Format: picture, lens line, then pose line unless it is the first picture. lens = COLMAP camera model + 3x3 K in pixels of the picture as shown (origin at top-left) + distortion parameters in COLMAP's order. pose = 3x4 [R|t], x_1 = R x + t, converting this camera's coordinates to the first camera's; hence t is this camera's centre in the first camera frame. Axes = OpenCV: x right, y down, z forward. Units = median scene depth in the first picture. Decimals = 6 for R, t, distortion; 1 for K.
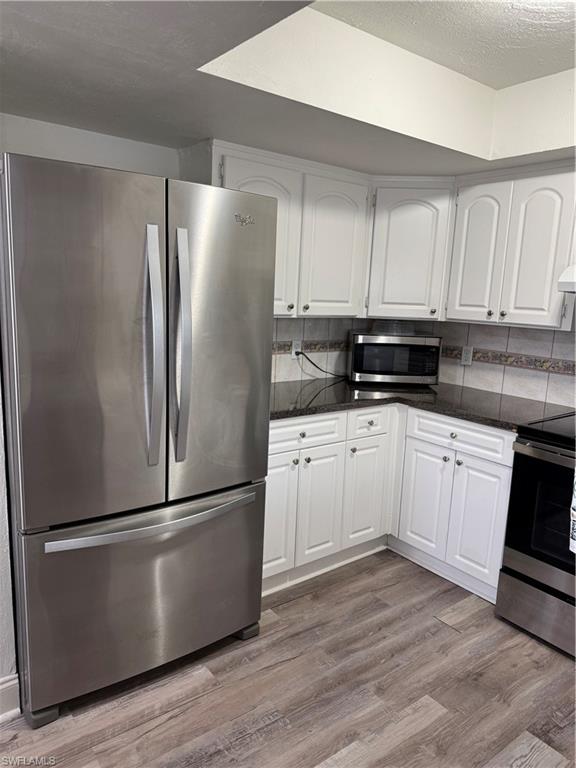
lens RADIAL K [[543.0, 0, 289.5], [0, 543.0, 385.2], [0, 0, 1]] dist [0.030403, -0.034945]
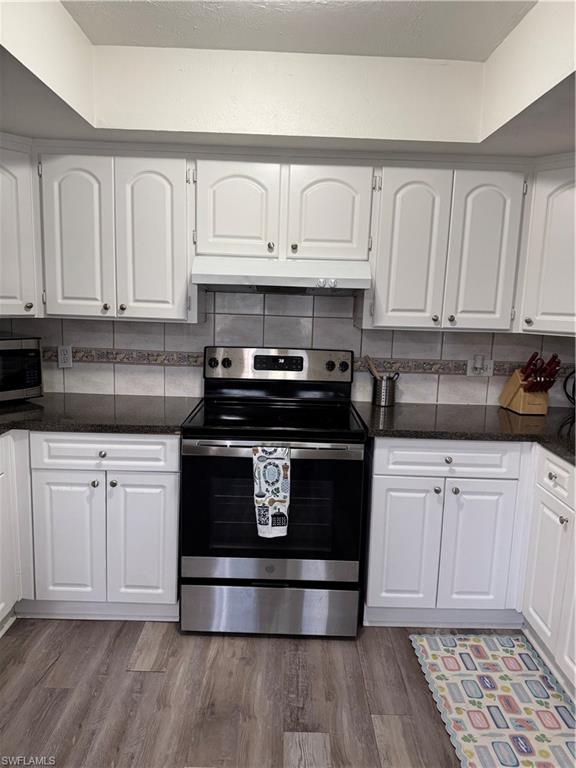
lens RADIAL K [[543.0, 0, 289.5], [0, 543.0, 385.2], [0, 0, 1]] dist [0.030403, -0.034945]
pose [[0.603032, -0.146074, 0.784229, -0.166169], [0.127429, 0.988107, 0.086064, -0.047474], [-0.787473, 0.048034, 0.614474, 0.245294]]
